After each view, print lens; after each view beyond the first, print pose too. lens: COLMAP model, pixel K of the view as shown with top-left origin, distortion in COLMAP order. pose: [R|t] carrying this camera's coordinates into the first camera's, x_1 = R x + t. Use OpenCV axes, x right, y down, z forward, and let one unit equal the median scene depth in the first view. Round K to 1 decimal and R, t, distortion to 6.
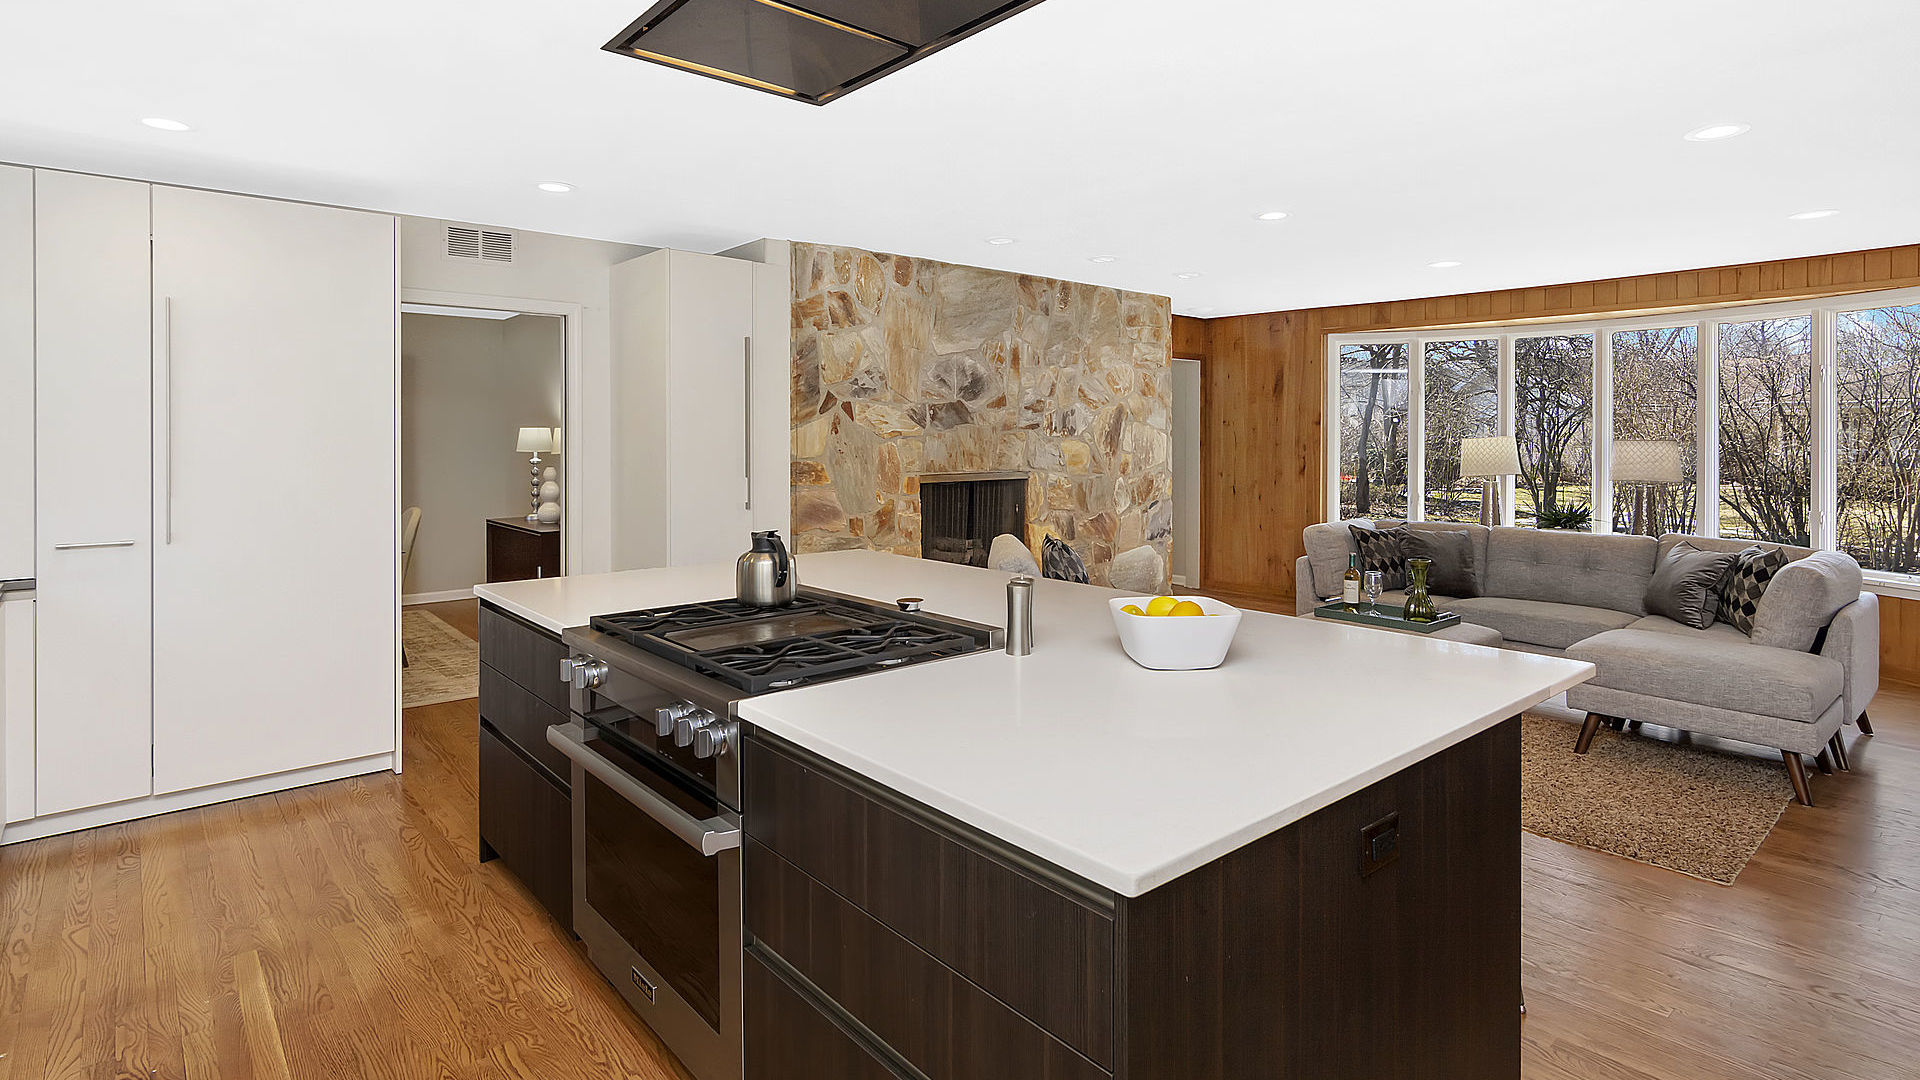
lens RADIAL K [[926.8, 0, 1019.9], [0, 926.8, 470.6], [0, 0, 1]] dist [0.002245, 0.000646]
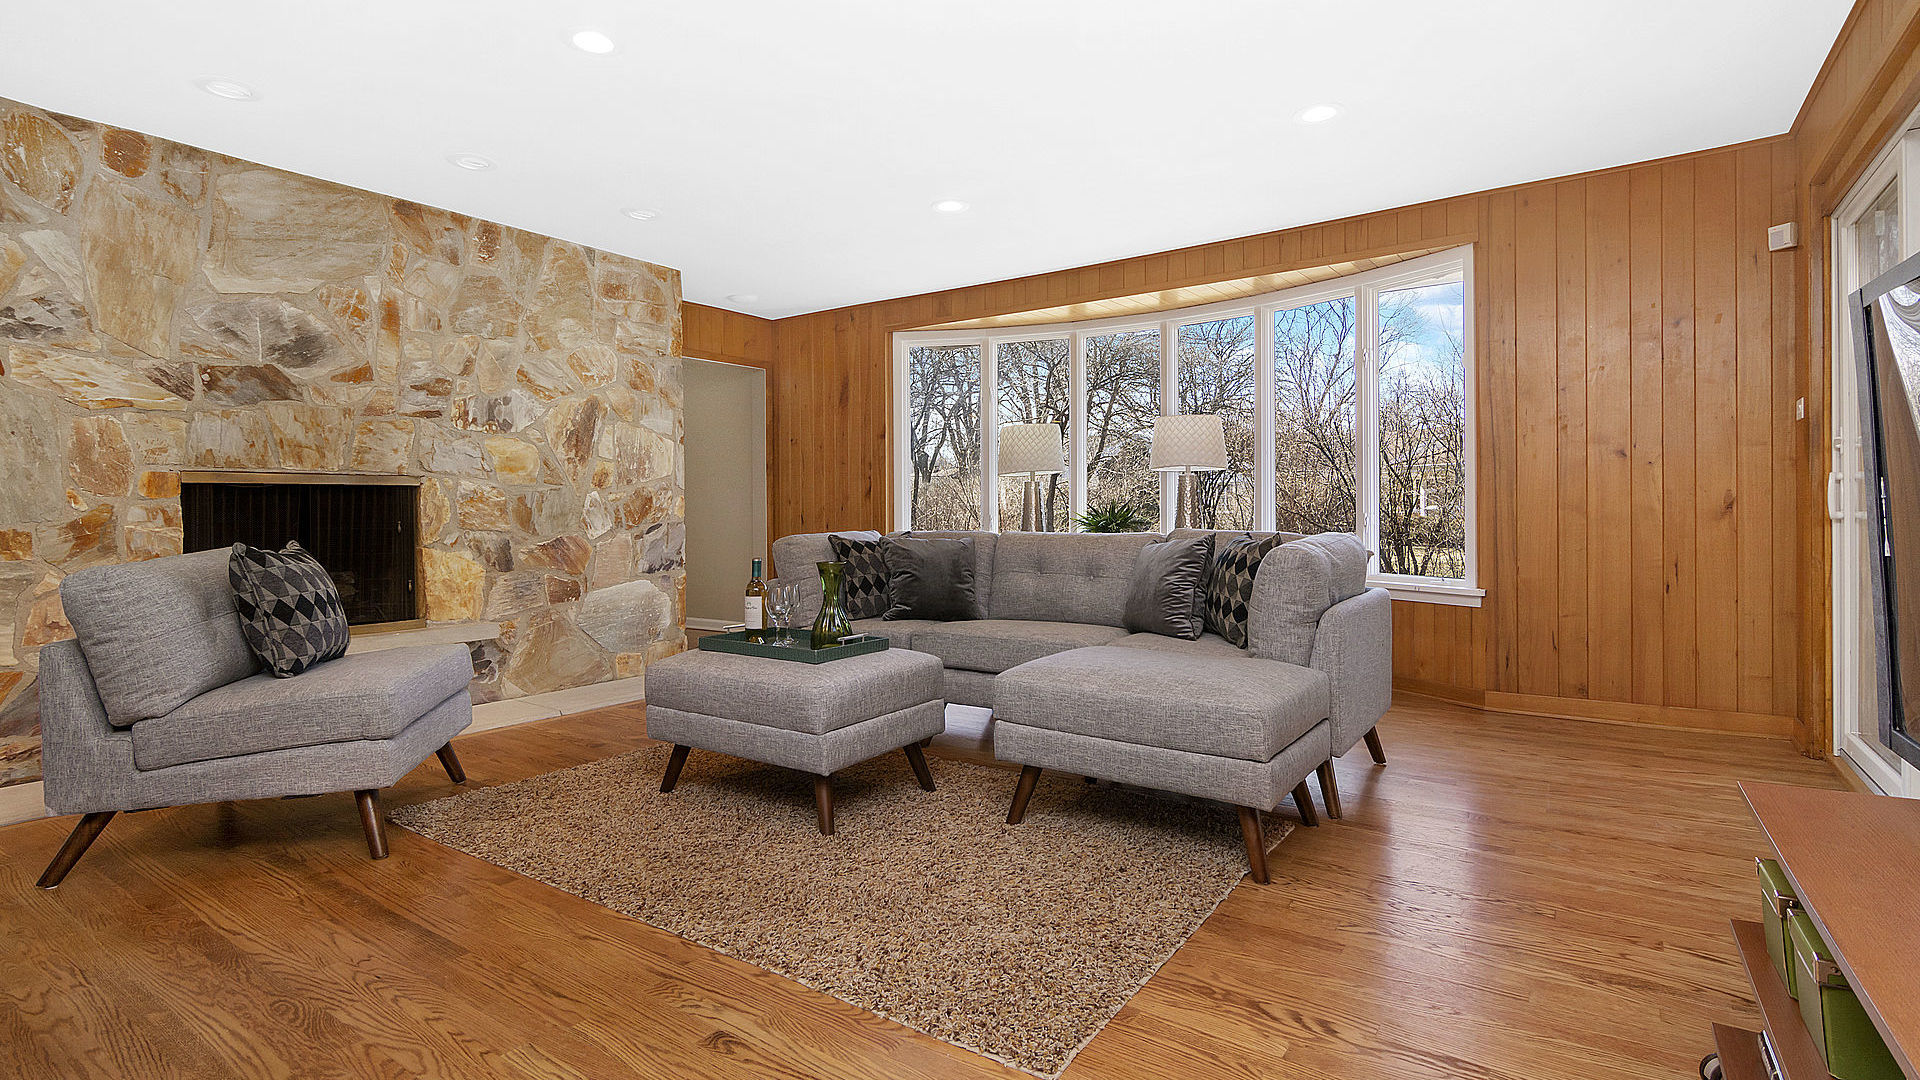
lens RADIAL K [[926.8, 0, 957.2], [0, 926.8, 531.2], [0, 0, 1]] dist [0.002245, 0.000646]
pose [[0.972291, -0.013862, 0.233363, 0.252636], [0.014739, 0.999889, -0.002013, 0.053010], [-0.233309, 0.005397, 0.972388, 0.205777]]
